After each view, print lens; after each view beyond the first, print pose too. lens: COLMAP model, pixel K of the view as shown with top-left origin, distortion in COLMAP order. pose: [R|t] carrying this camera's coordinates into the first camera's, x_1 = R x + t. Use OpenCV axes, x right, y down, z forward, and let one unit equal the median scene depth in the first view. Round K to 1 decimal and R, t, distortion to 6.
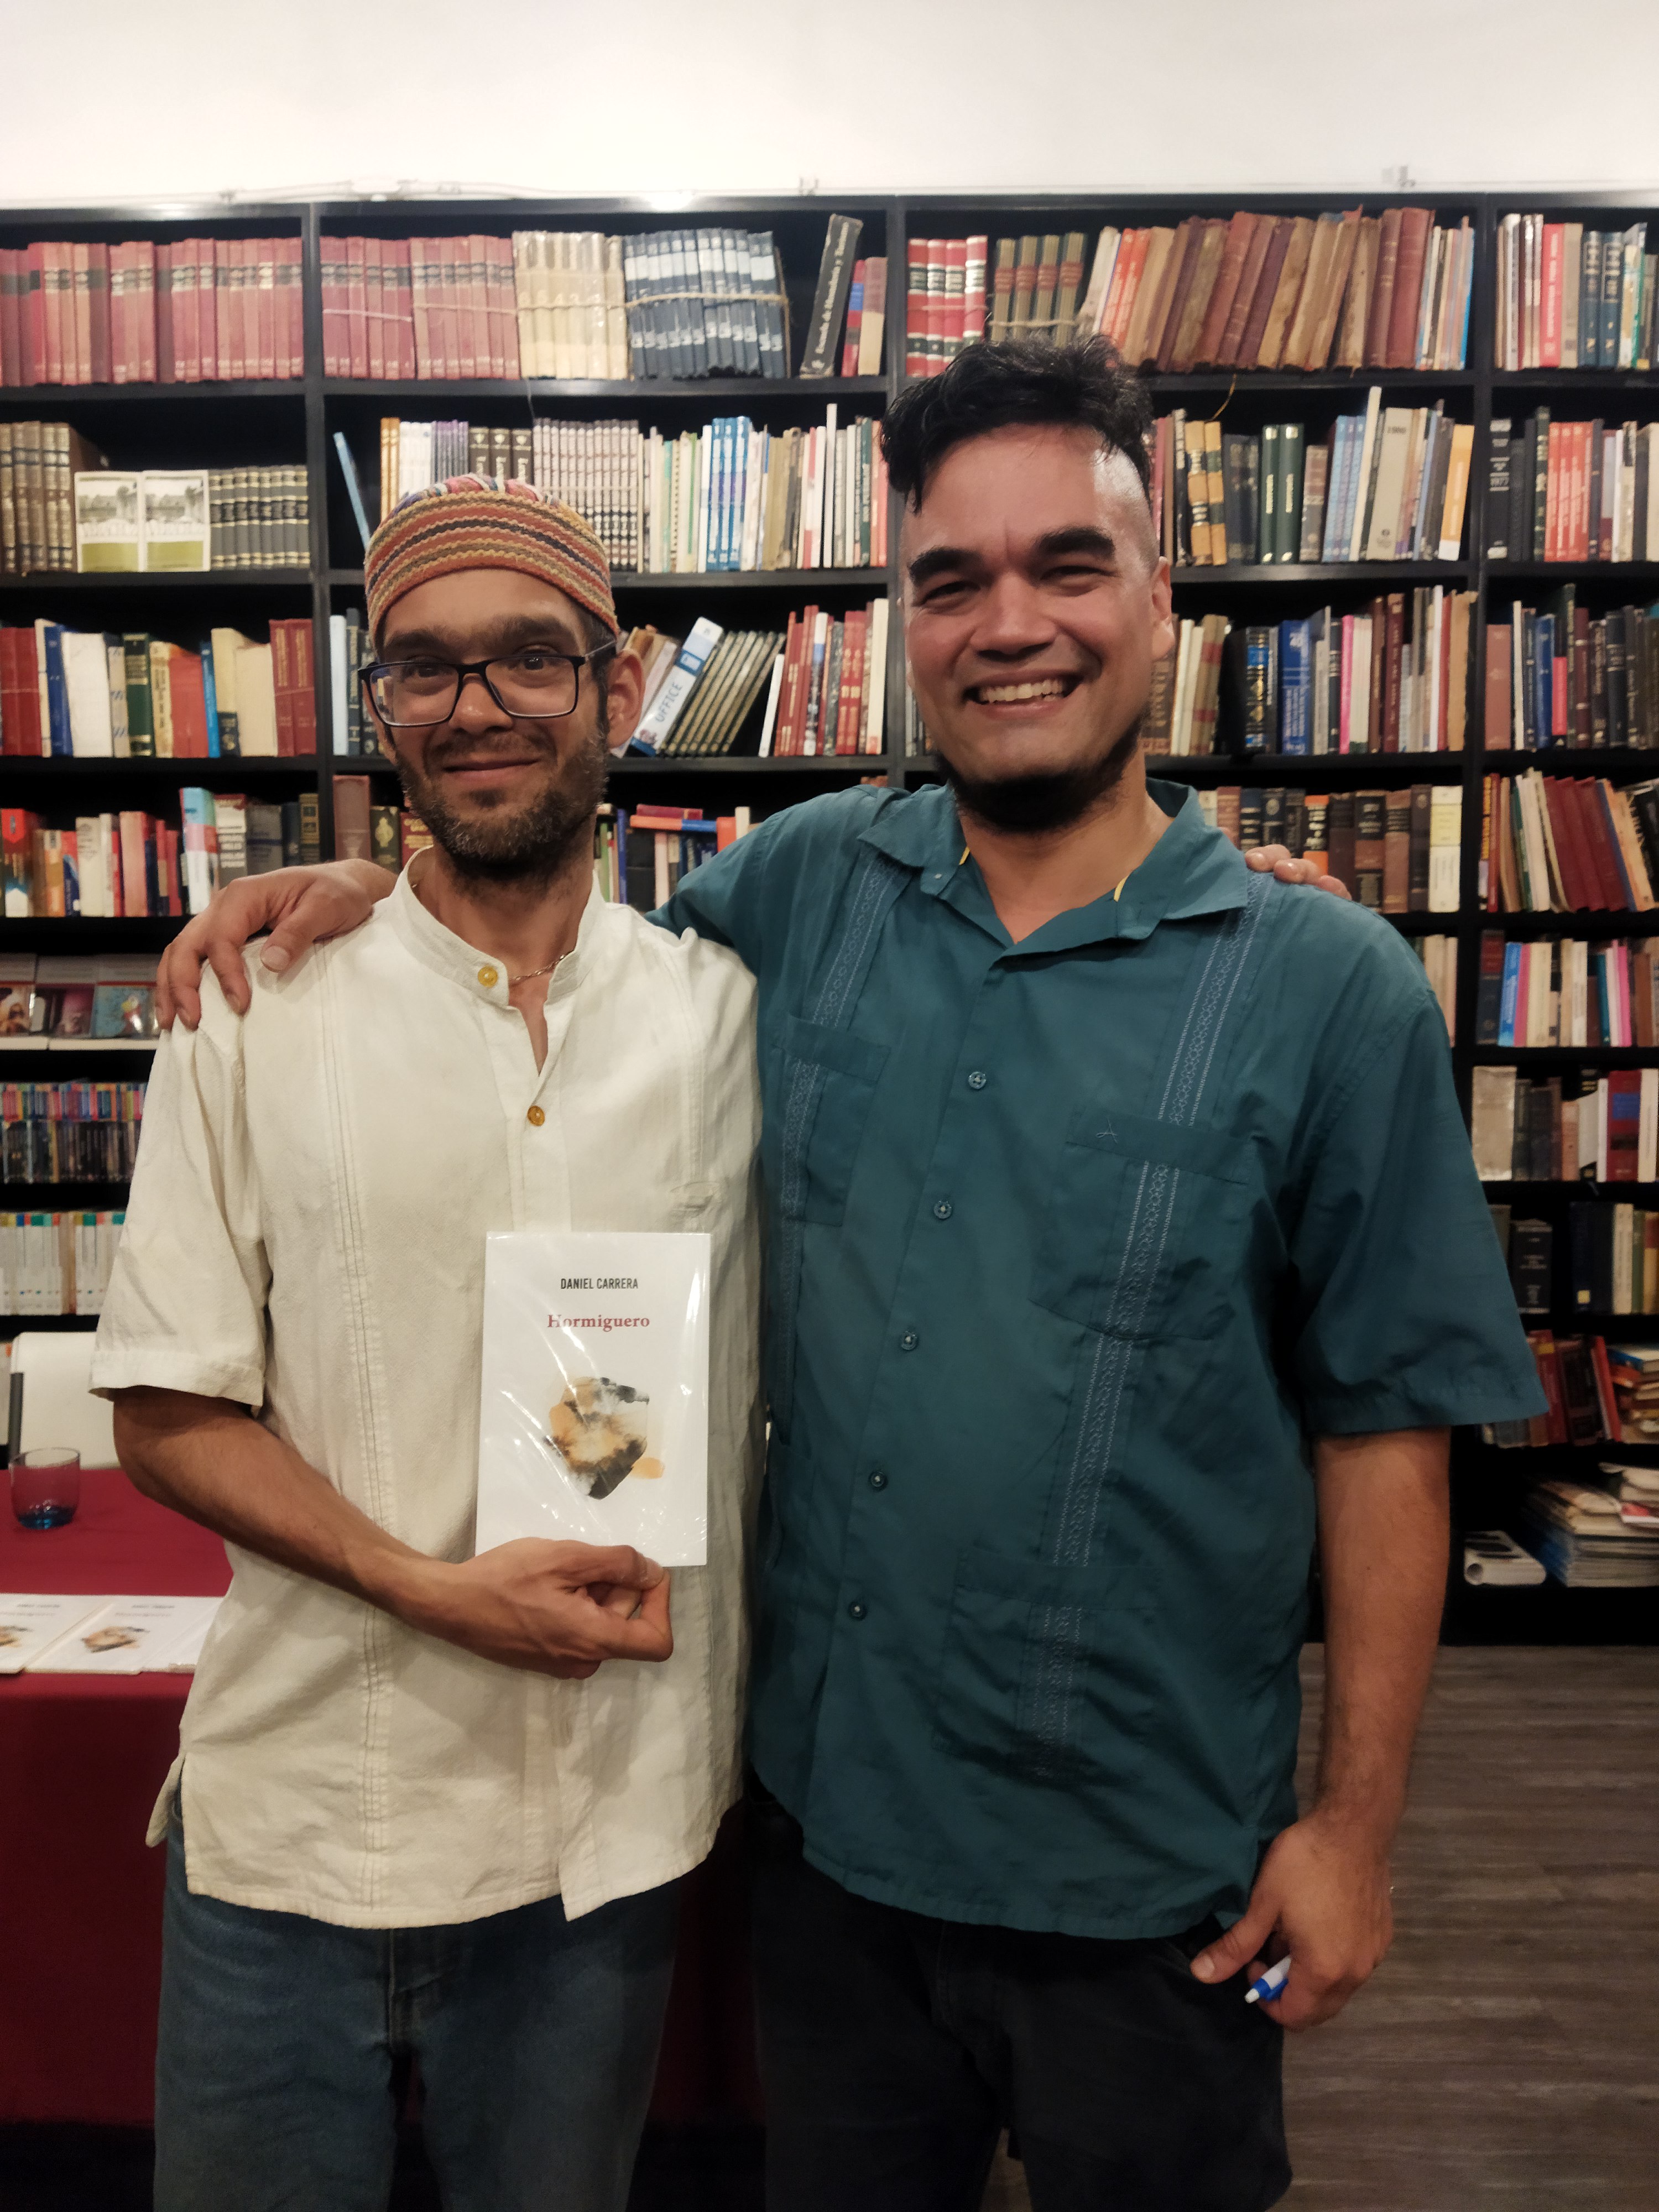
lens RADIAL K [[1671.4, 0, 829.5], [0, 1671.4, 1106.0], [0, 0, 1]] dist [0.105432, -0.151685]
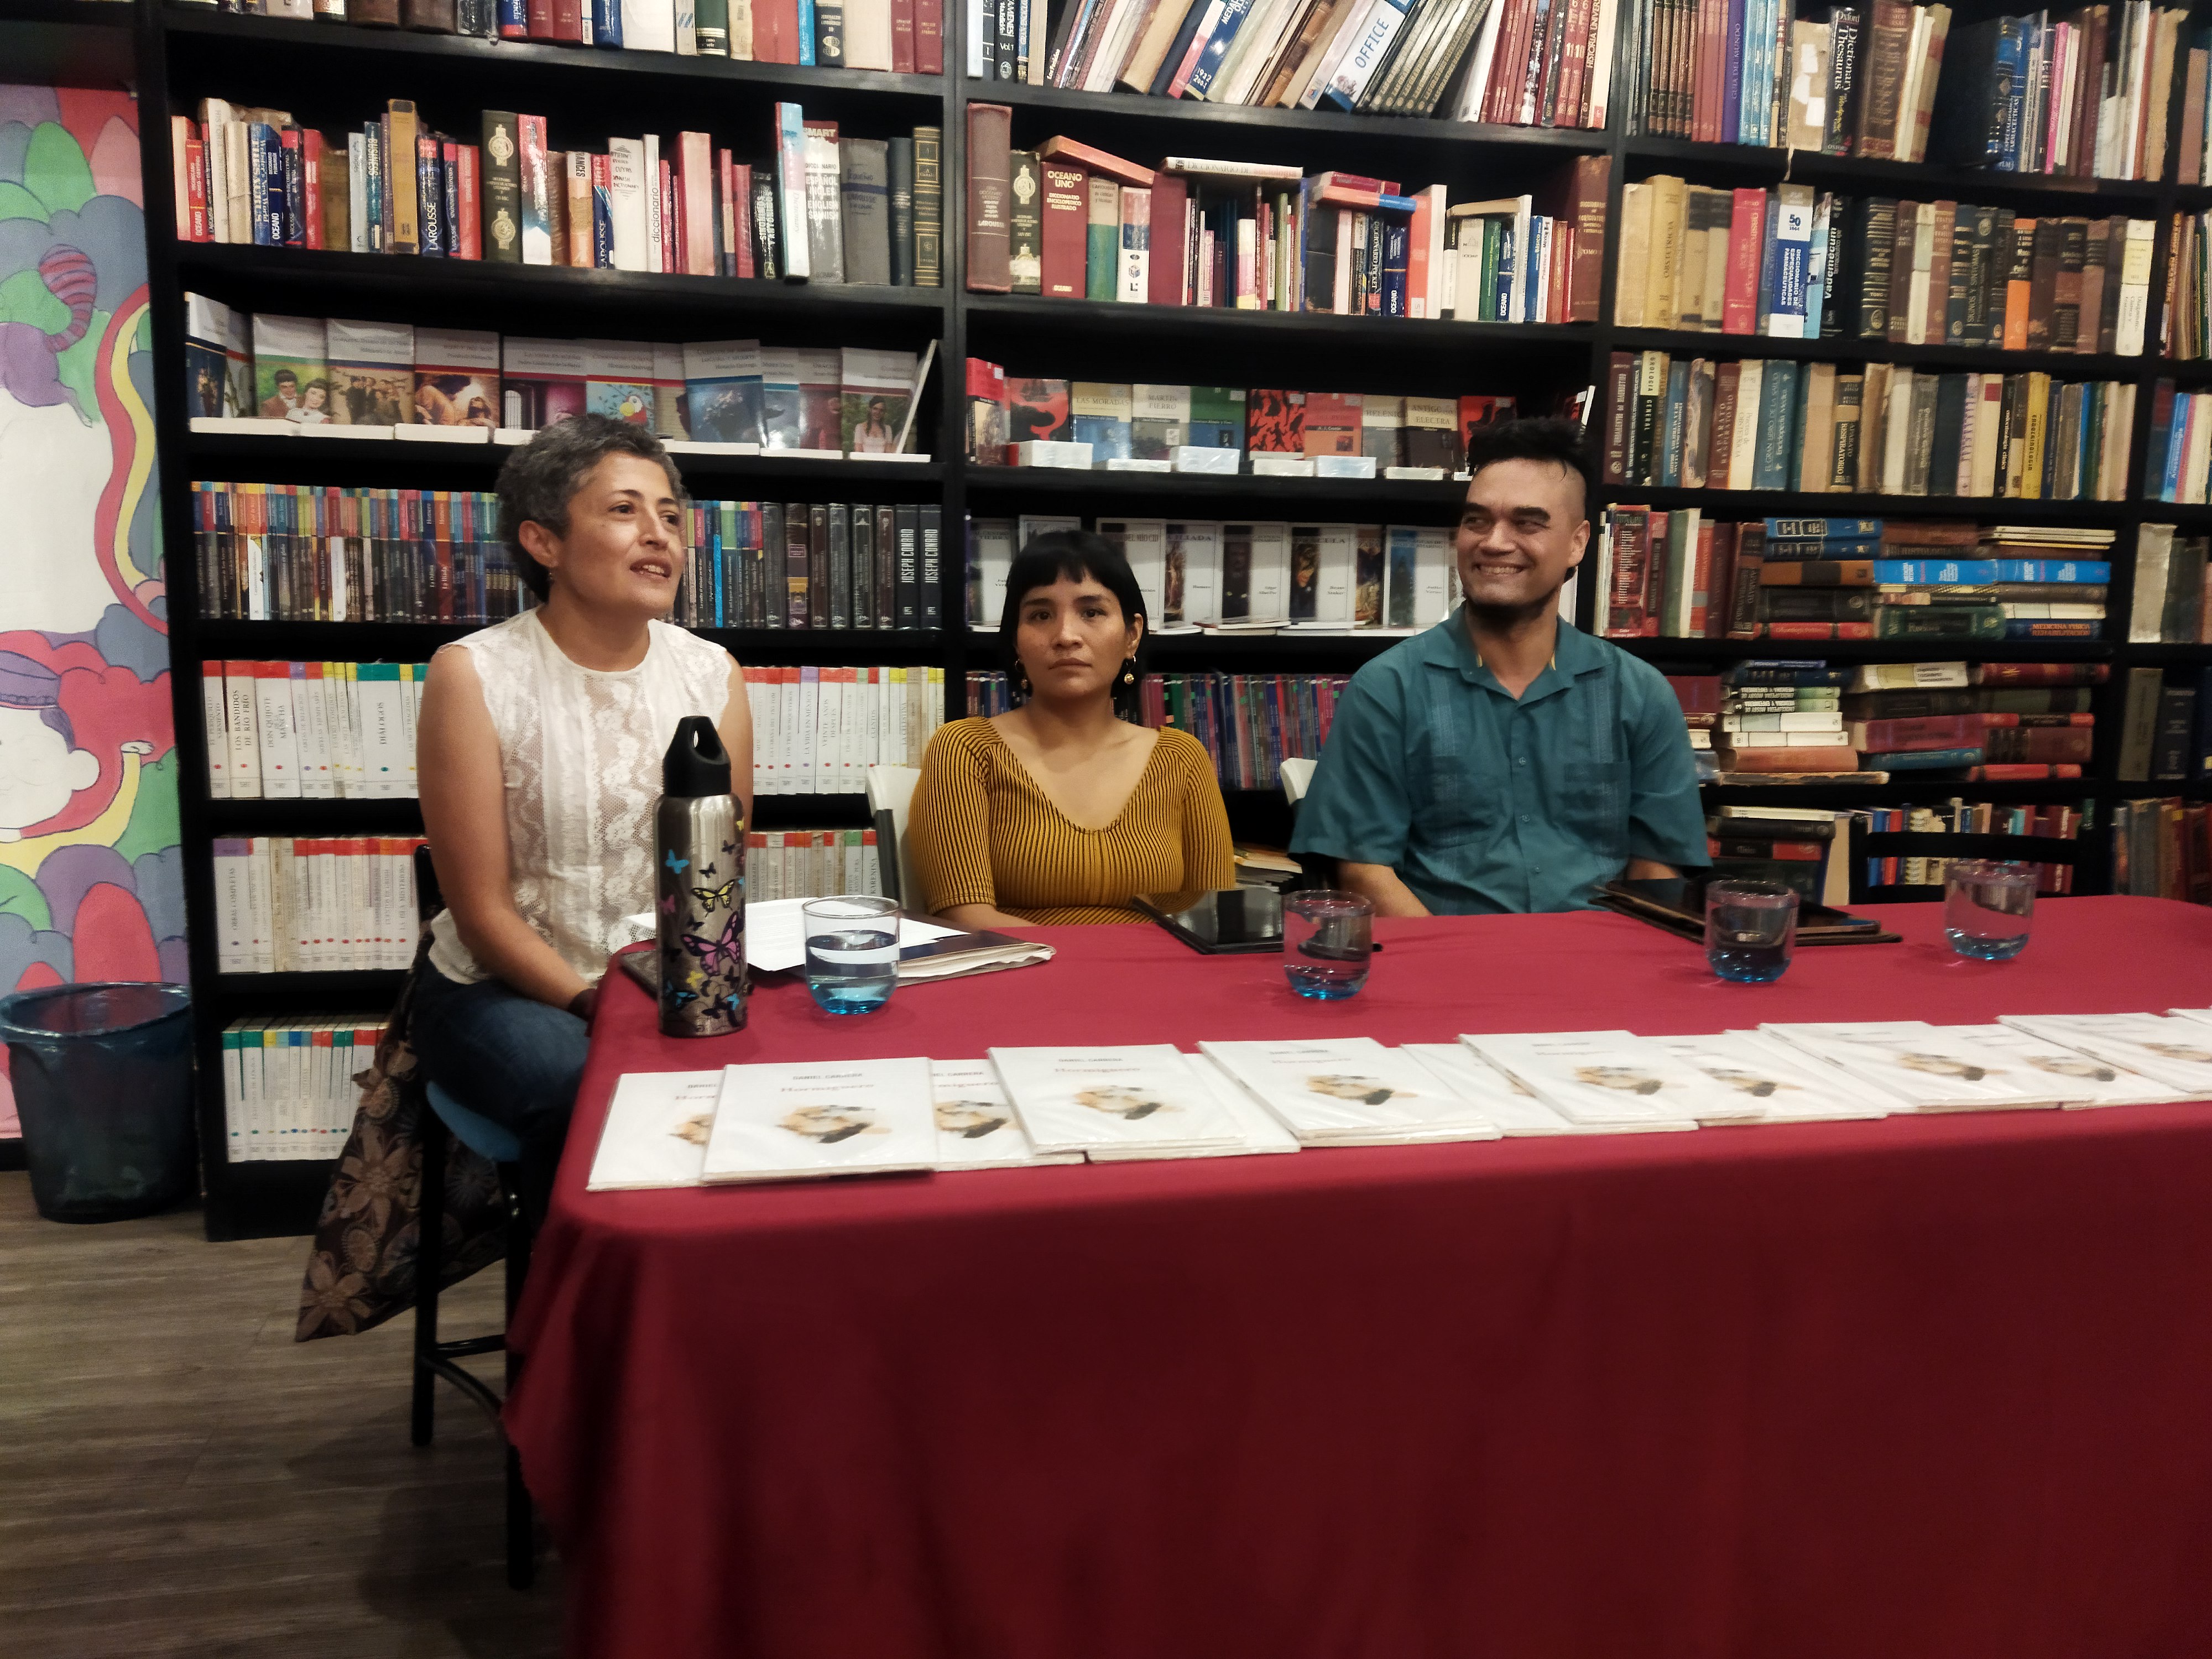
lens RADIAL K [[1671.4, 0, 1106.0], [0, 1671.4, 829.5], [0, 0, 1]] dist [0.105432, -0.151685]
pose [[0.969668, -0.014259, 0.244008, -0.428822], [-0.004072, 0.997216, 0.074456, 0.081506], [-0.244390, -0.073191, 0.966911, 0.200056]]
